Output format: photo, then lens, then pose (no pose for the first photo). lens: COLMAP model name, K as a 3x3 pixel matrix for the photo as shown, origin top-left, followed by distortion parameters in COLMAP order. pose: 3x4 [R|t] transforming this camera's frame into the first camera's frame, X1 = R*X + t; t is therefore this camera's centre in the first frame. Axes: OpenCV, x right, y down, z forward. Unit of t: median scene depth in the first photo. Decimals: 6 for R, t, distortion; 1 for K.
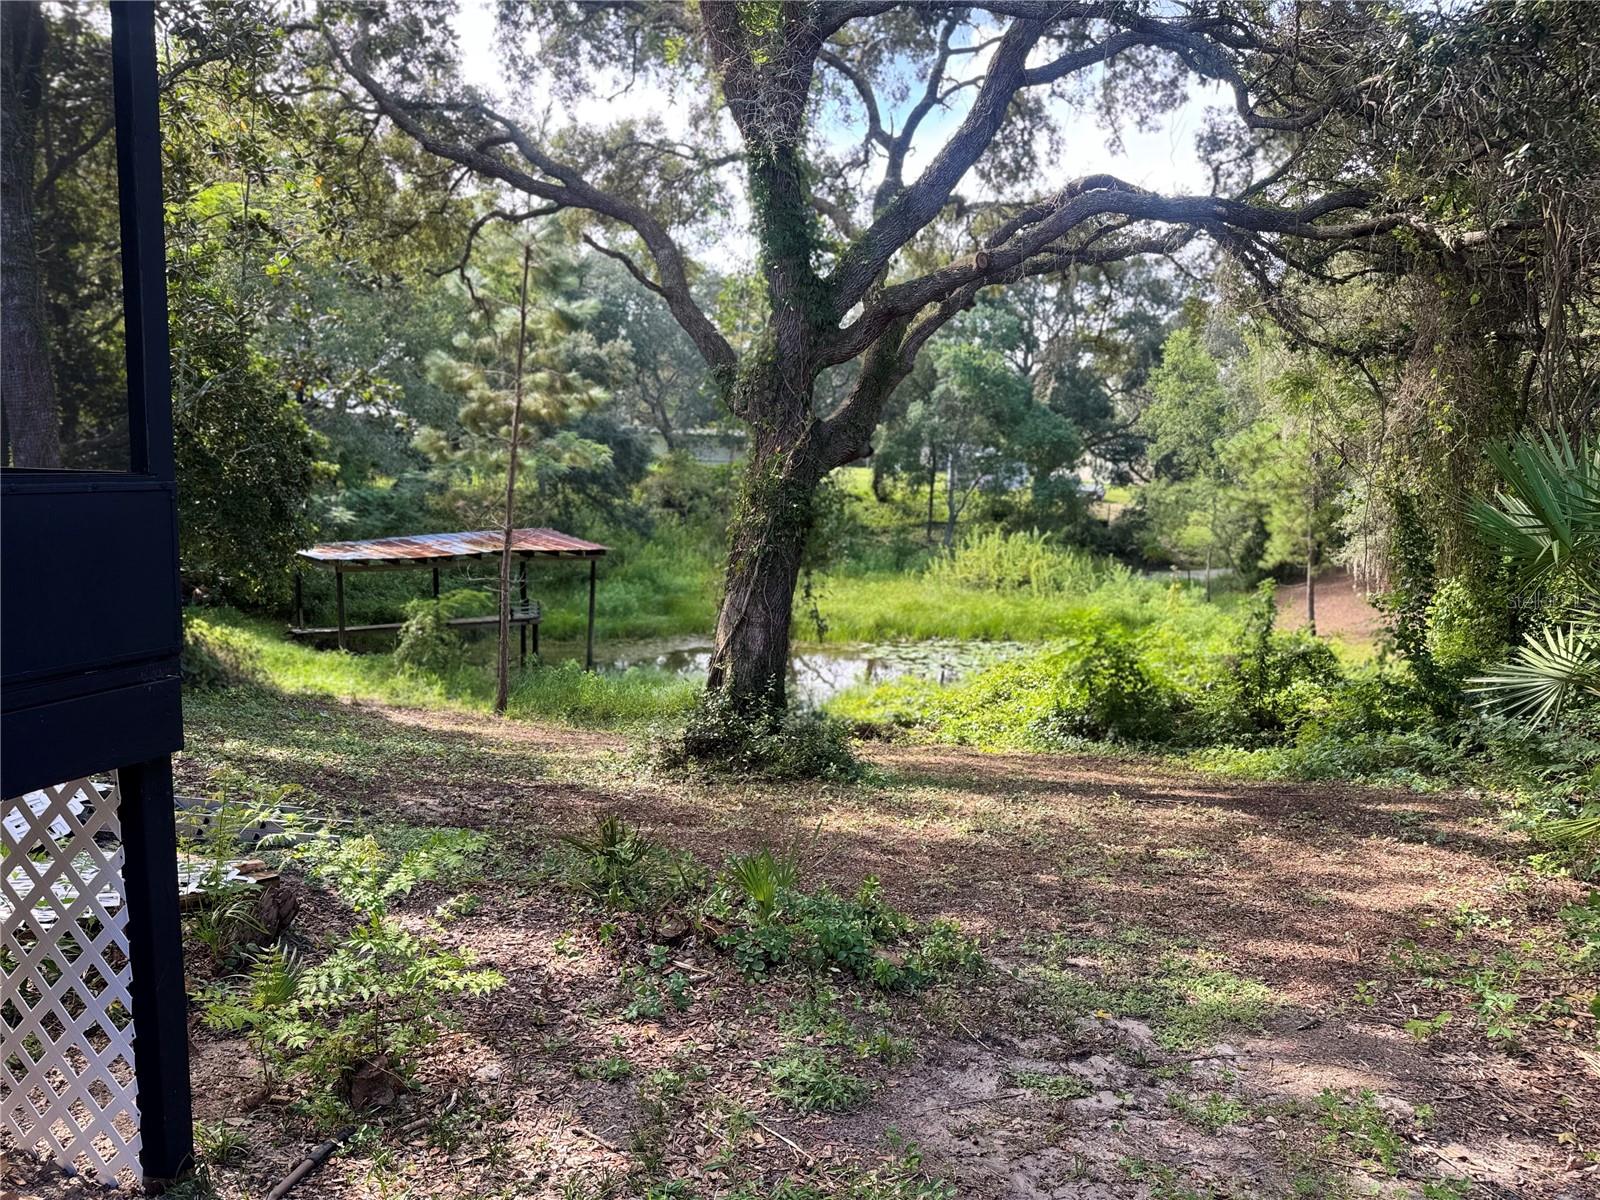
lens RADIAL K [[1080.0, 0, 800.0], [0, 1080.0, 600.0], [0, 0, 1]] dist [0.108577, -0.171676]
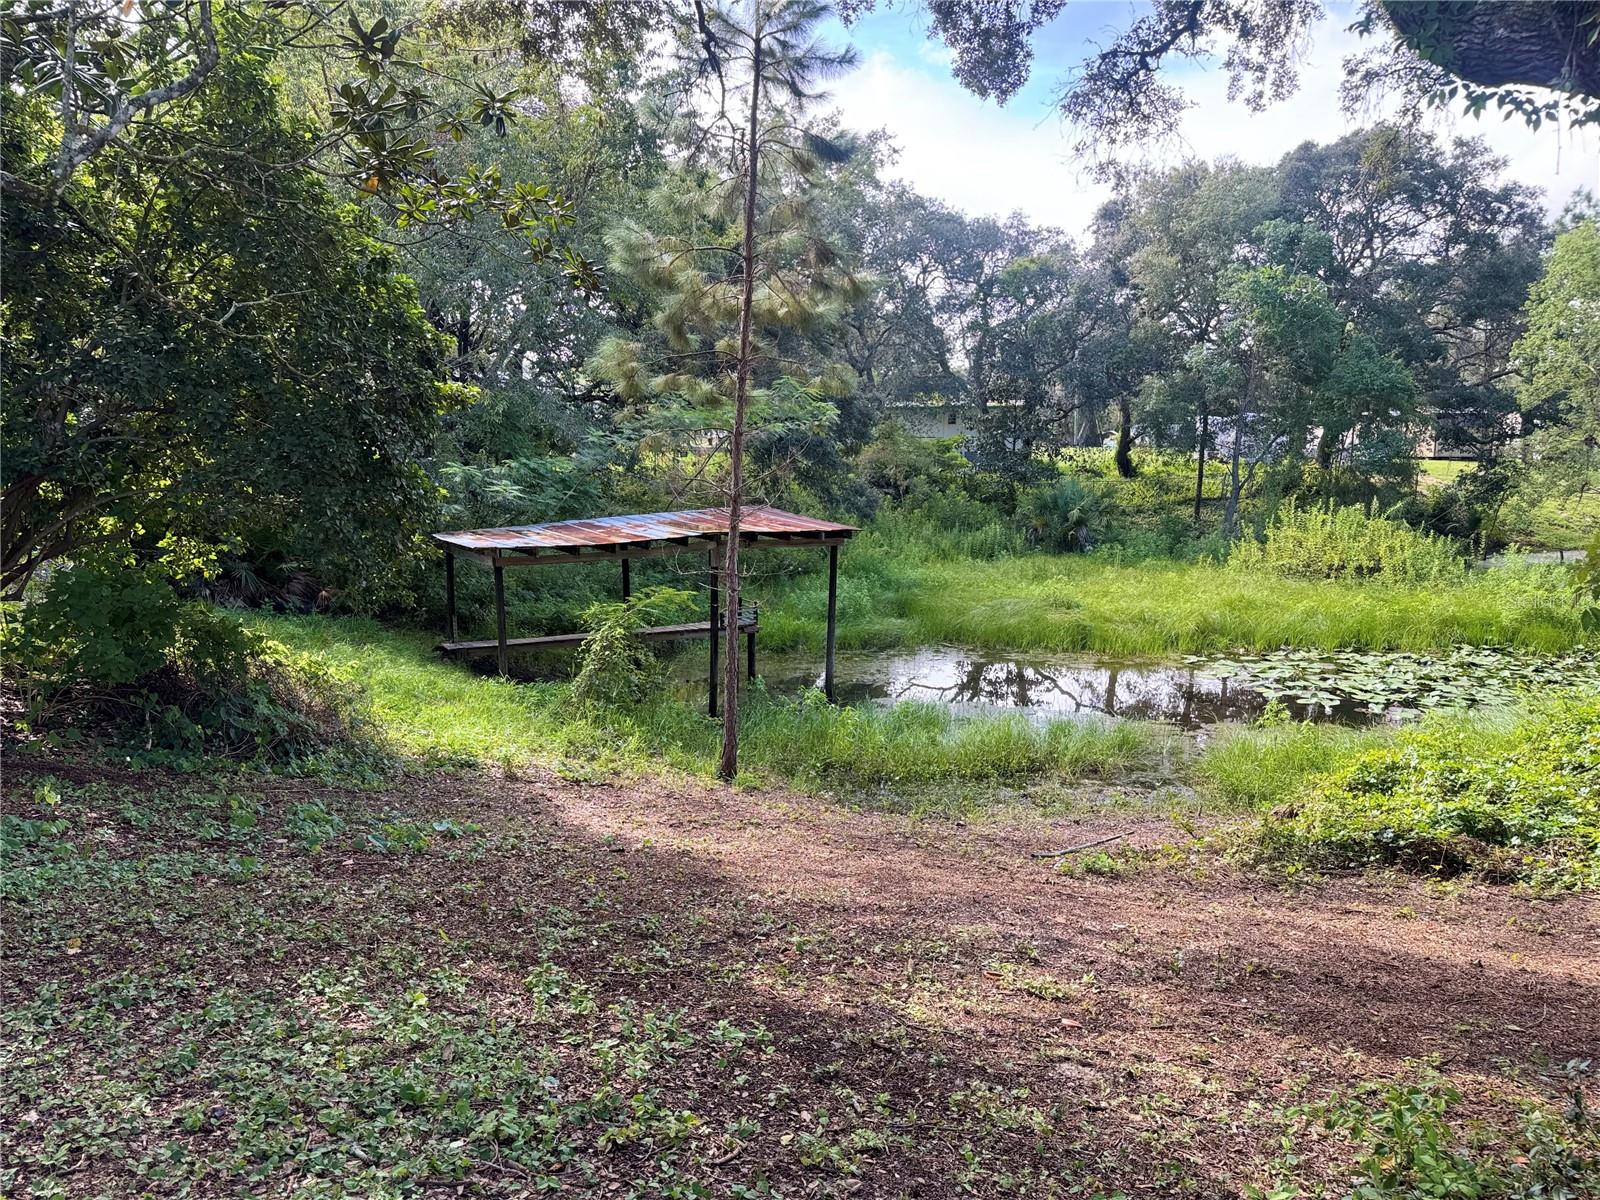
lens RADIAL K [[1128.2, 0, 800.0], [0, 1128.2, 600.0], [0, 0, 1]] dist [0.086367, -0.110655]
pose [[0.986562, -0.009078, -0.163136, -0.097807], [0.009787, 0.999946, 0.003540, -0.003408], [0.163095, -0.005089, 0.986597, 0.277986]]
